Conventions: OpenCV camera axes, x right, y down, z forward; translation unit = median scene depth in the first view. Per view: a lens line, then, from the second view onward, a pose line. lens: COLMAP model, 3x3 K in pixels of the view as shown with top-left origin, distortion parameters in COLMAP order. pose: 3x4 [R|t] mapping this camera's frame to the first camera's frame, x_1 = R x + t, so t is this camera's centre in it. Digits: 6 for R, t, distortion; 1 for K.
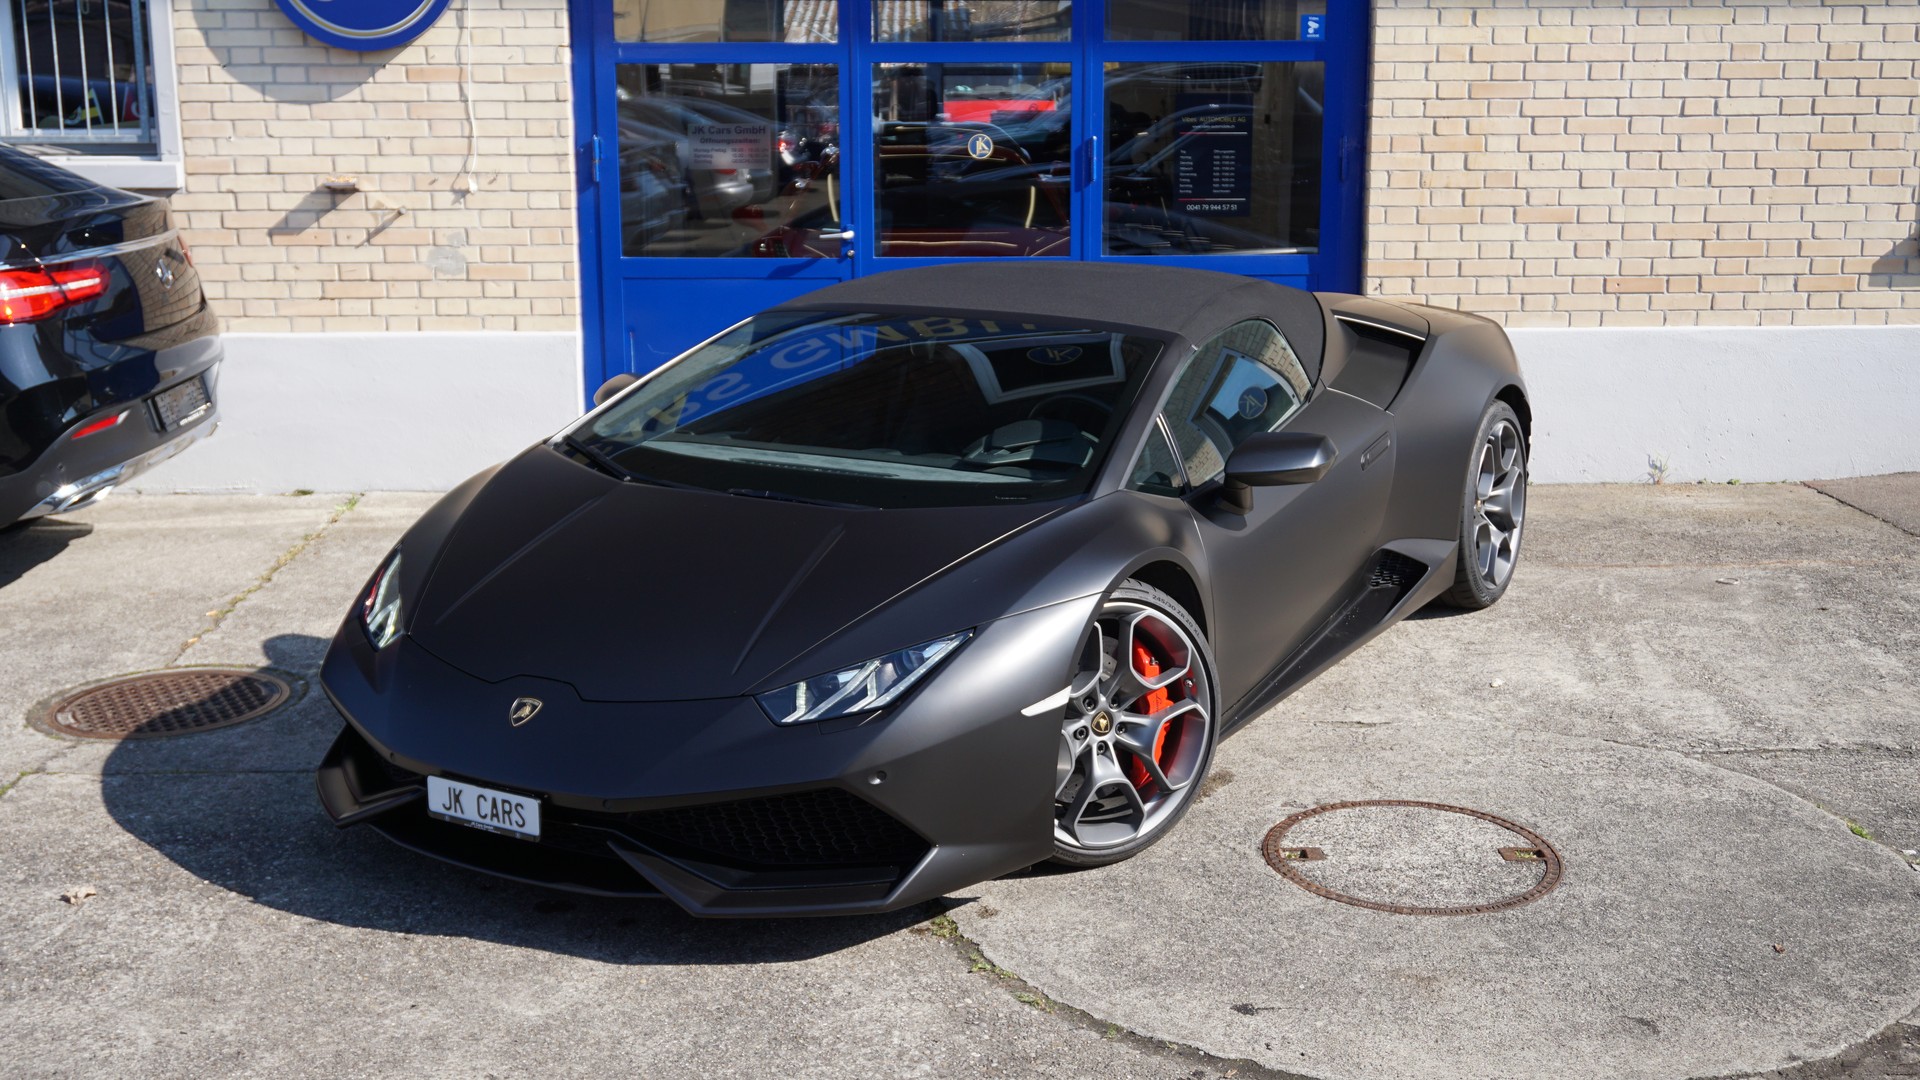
lens RADIAL K [[2151.6, 0, 954.1], [0, 2151.6, 541.1], [0, 0, 1]] dist [0.002730, 0.010433]
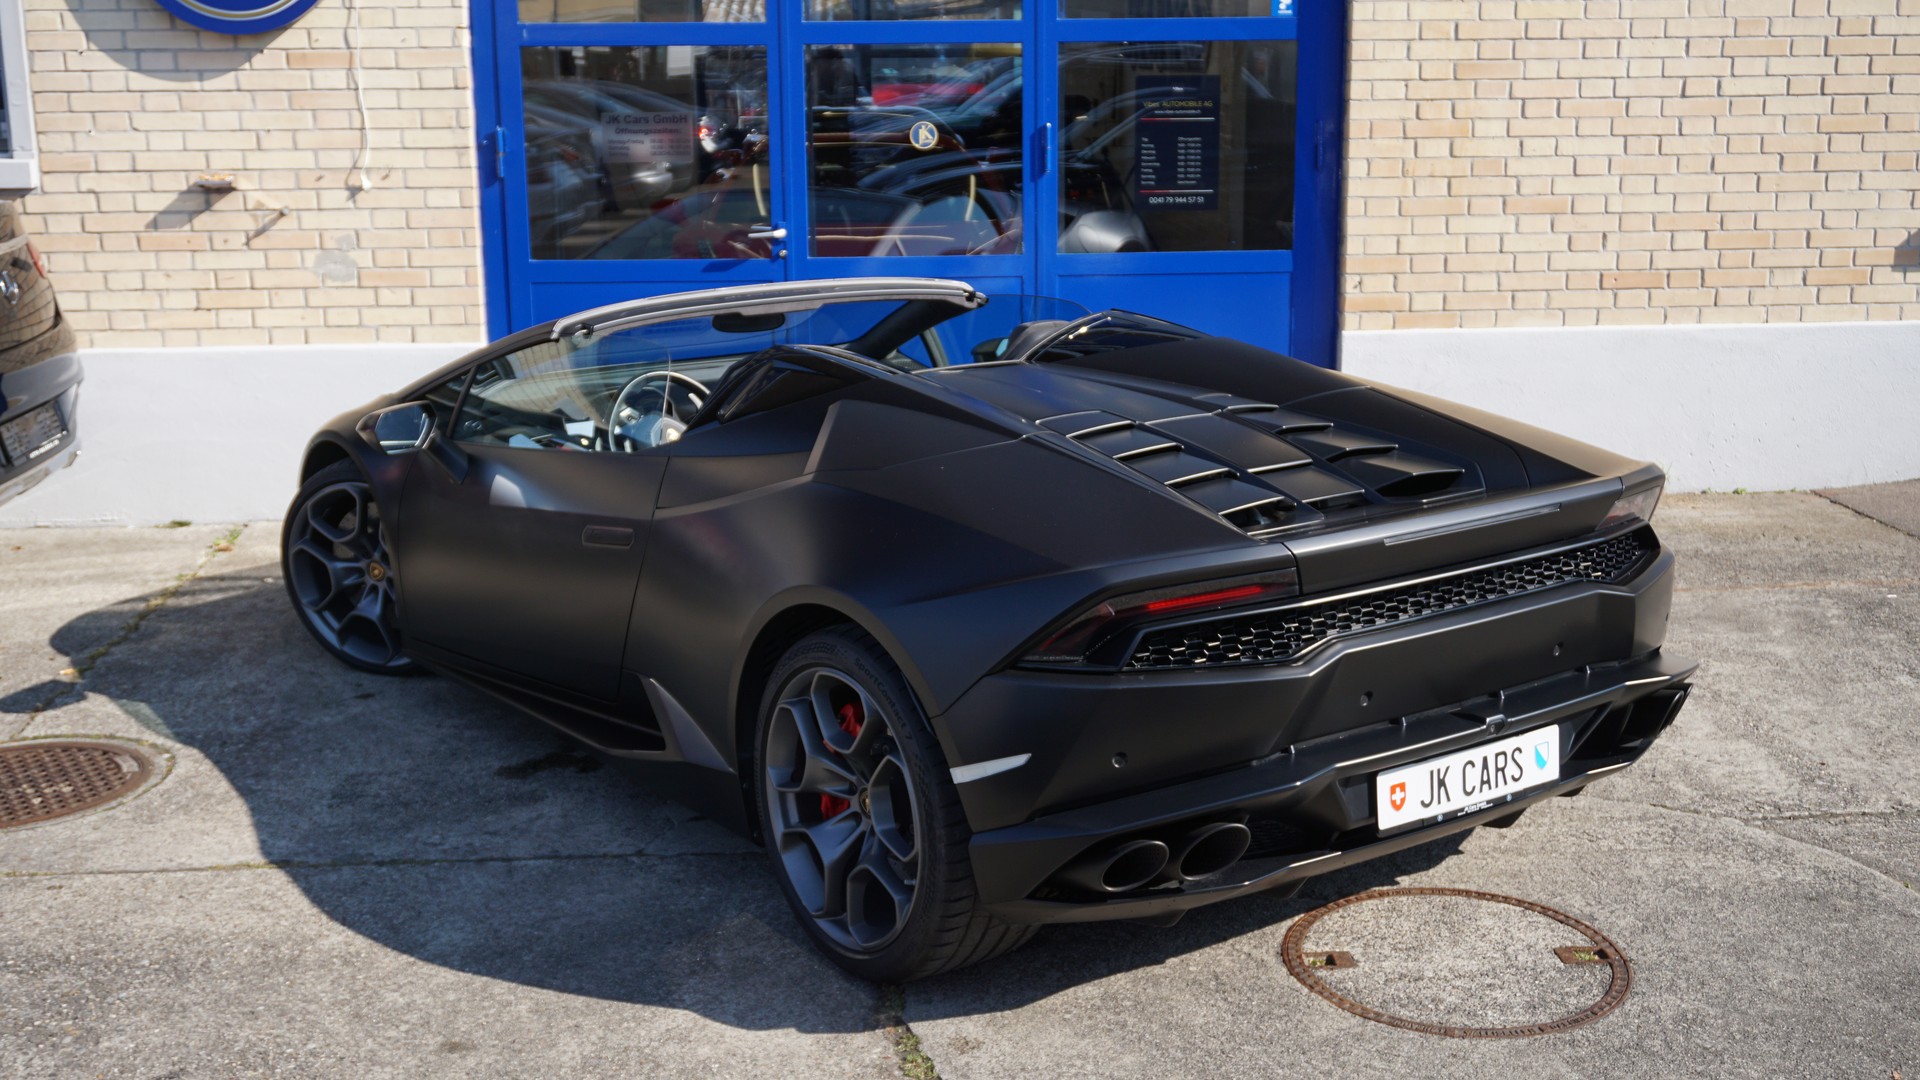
lens RADIAL K [[2180.2, 0, 955.4], [0, 2180.2, 542.6], [0, 0, 1]] dist [-0.005621, 0.033160]
pose [[0.999312, -0.013643, 0.034484, -0.008783], [0.013445, 0.999892, 0.005968, -0.016415], [-0.034561, -0.005500, 0.999387, 0.076674]]
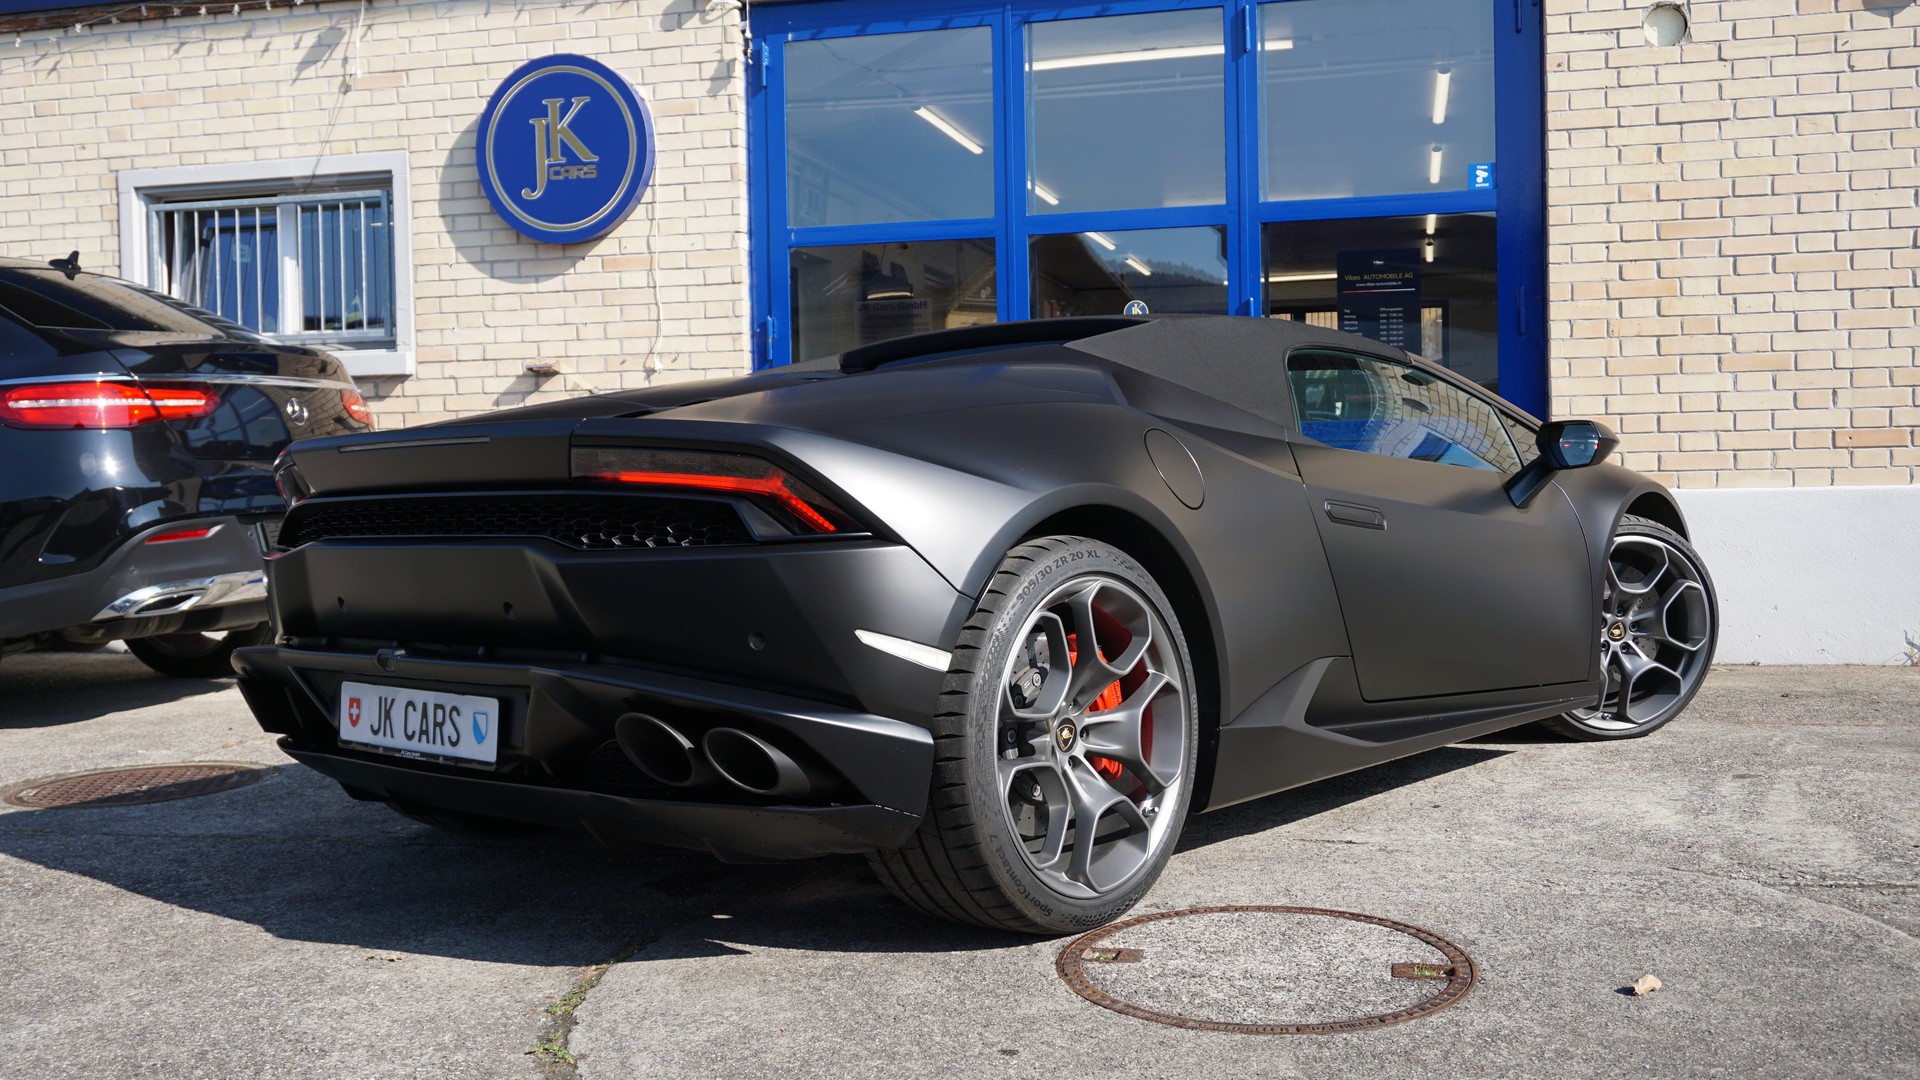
lens RADIAL K [[1797.4, 0, 956.1], [0, 1797.4, 532.0], [0, 0, 1]] dist [-0.019108, 0.019874]
pose [[0.963706, -0.007515, -0.266860, 0.155950], [-0.040347, 0.984022, -0.173414, 0.063860], [0.263899, 0.177887, 0.948005, 0.219229]]
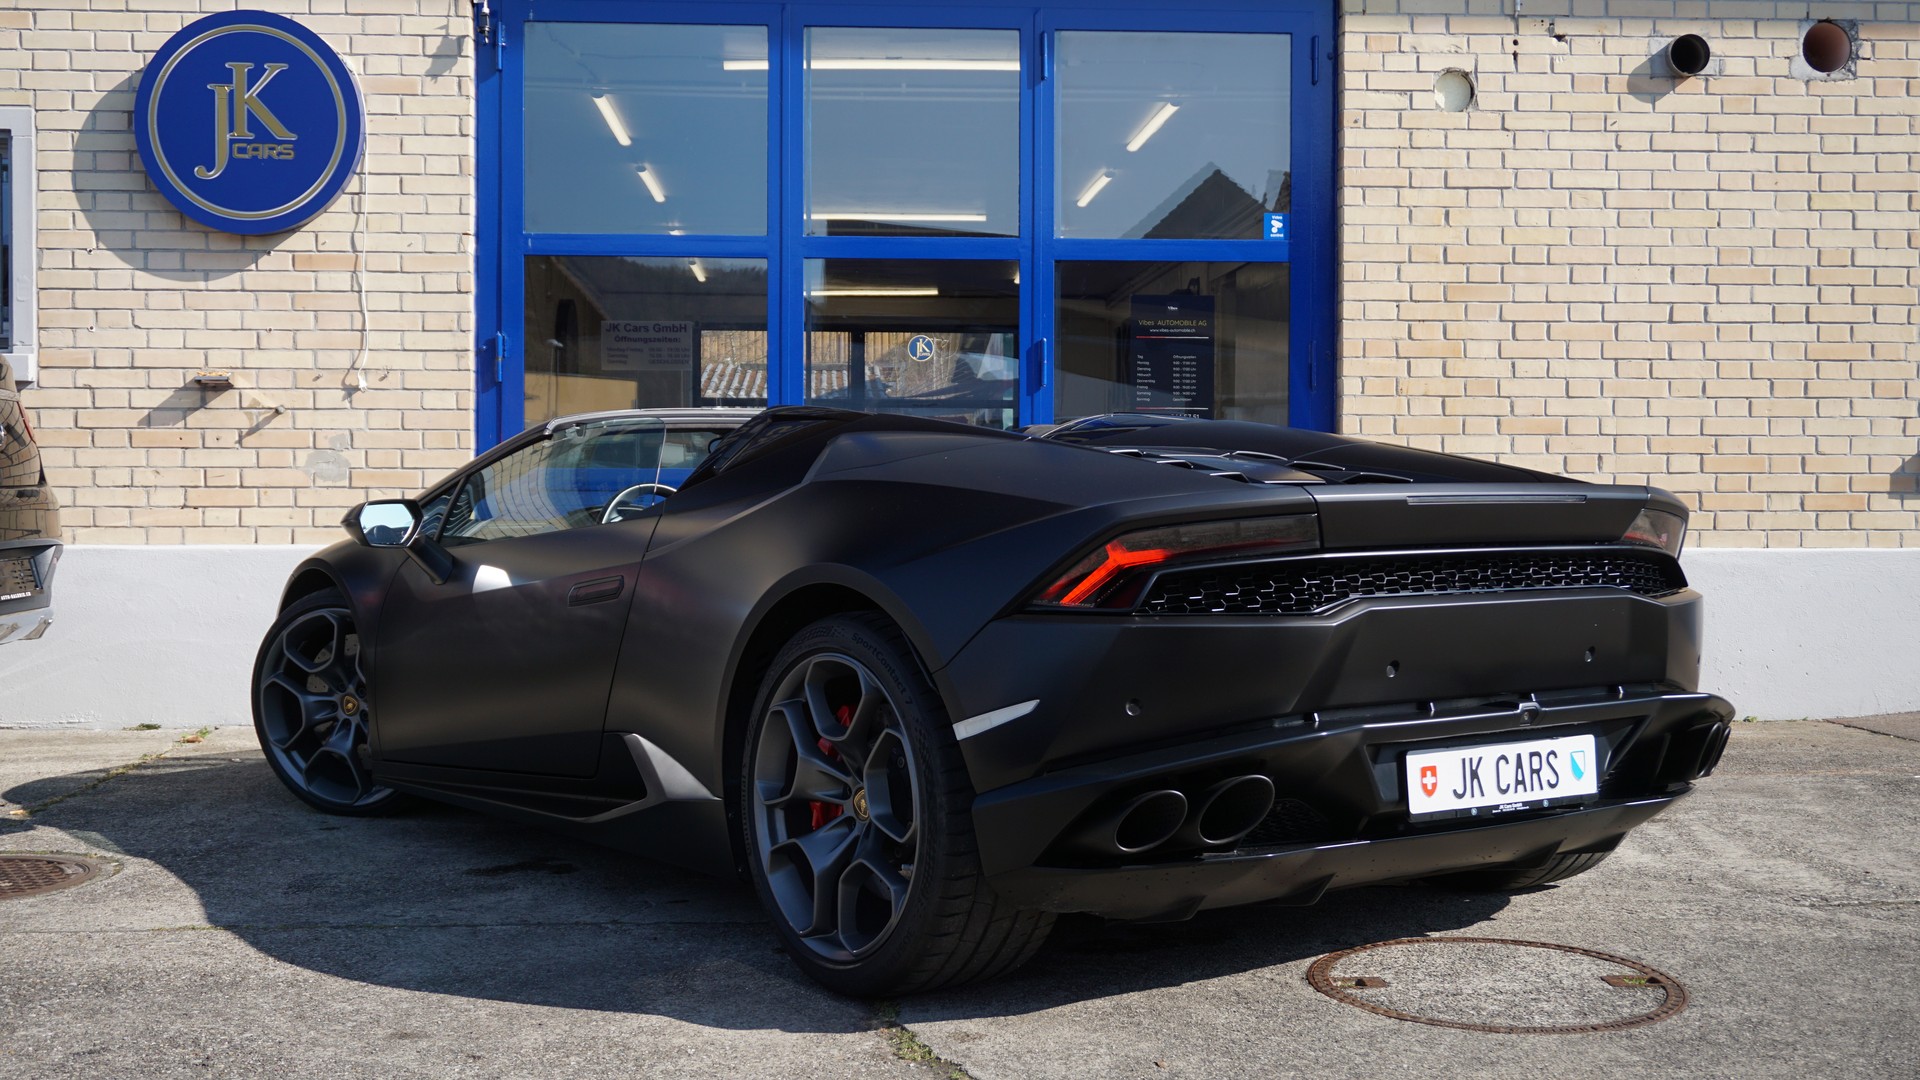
lens RADIAL K [[2177.9, 0, 957.5], [0, 2177.9, 542.8], [0, 0, 1]] dist [0.004251, 0.001123]
pose [[0.999044, 0.004638, 0.043472, -0.012582], [0.003885, 0.981005, -0.193943, 0.080643], [-0.043546, 0.193927, 0.980049, 0.105926]]
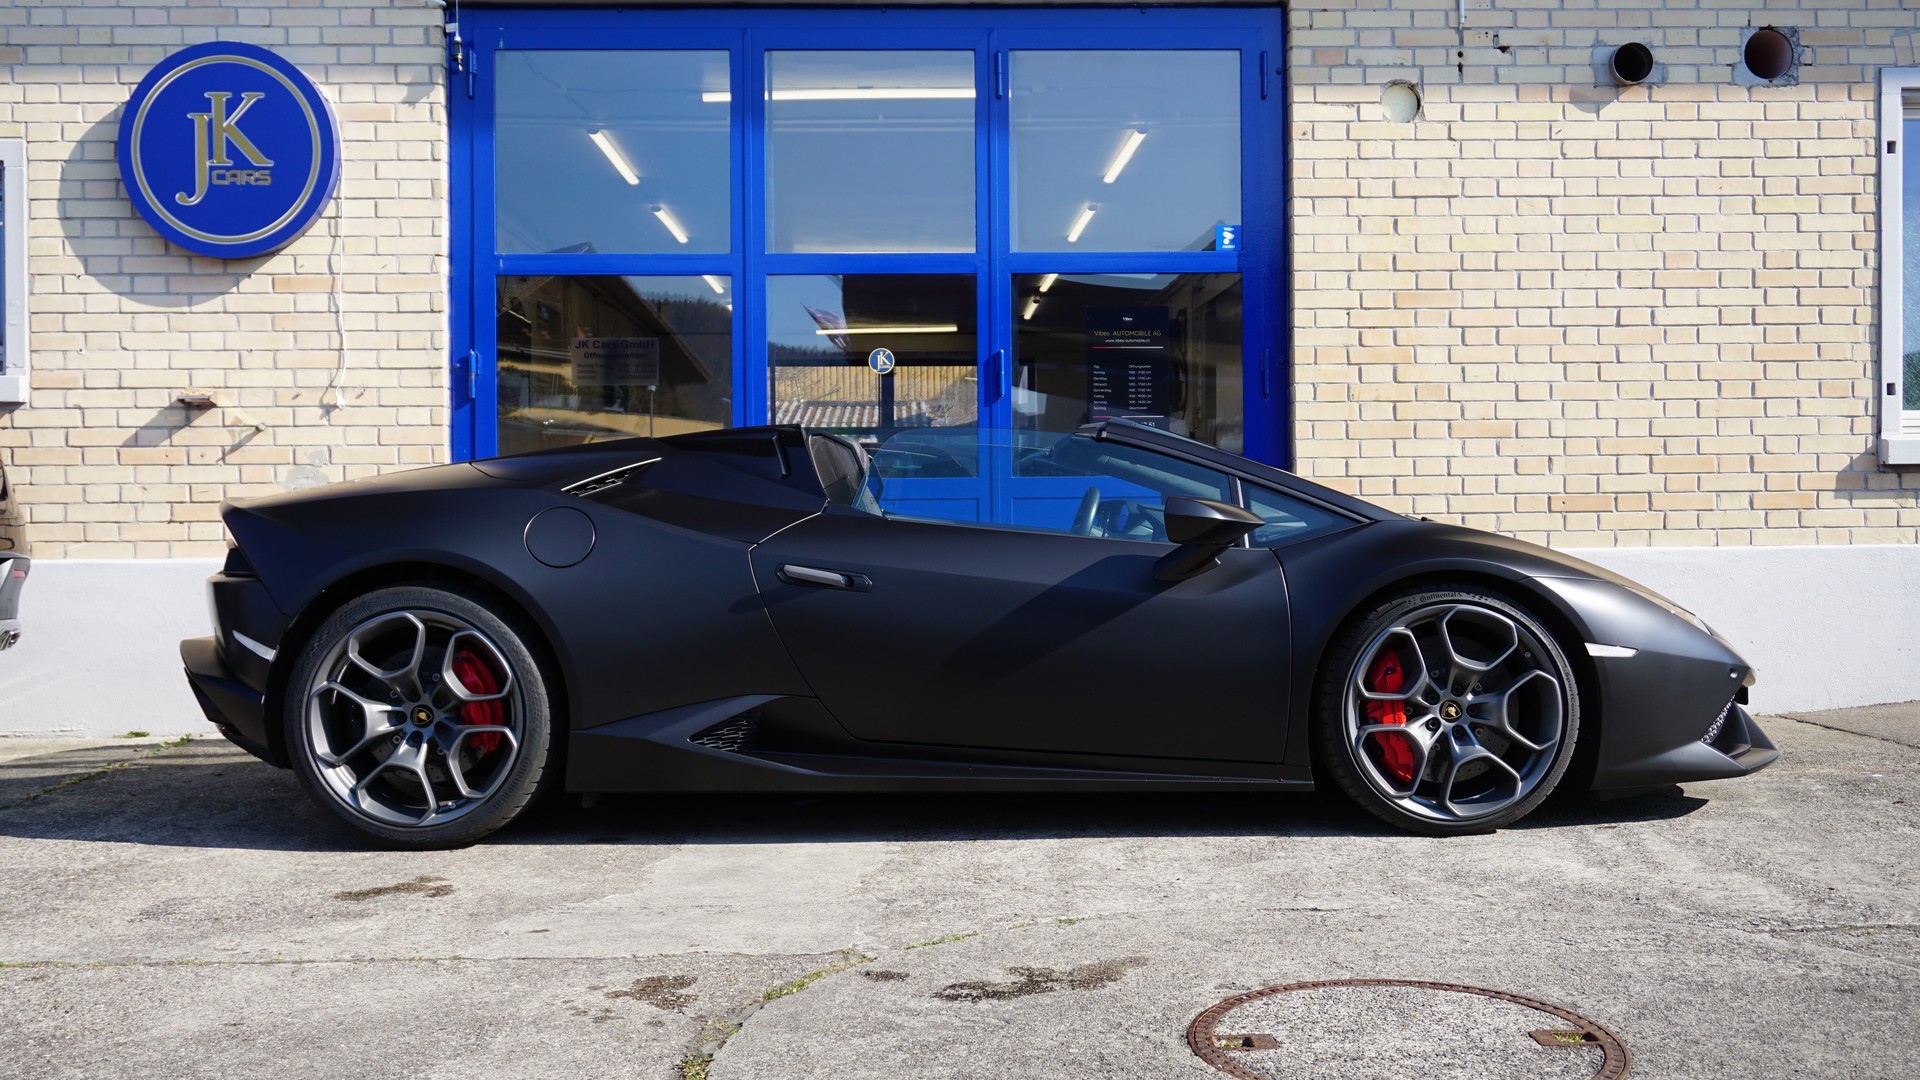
lens RADIAL K [[1865.2, 0, 958.0], [0, 1865.2, 535.1], [0, 0, 1]] dist [-0.011594, 0.013285]
pose [[0.999914, -0.005210, 0.012043, 0.036339], [0.007583, 0.978460, -0.206298, 0.062227], [-0.010709, 0.206372, 0.978415, 0.220051]]
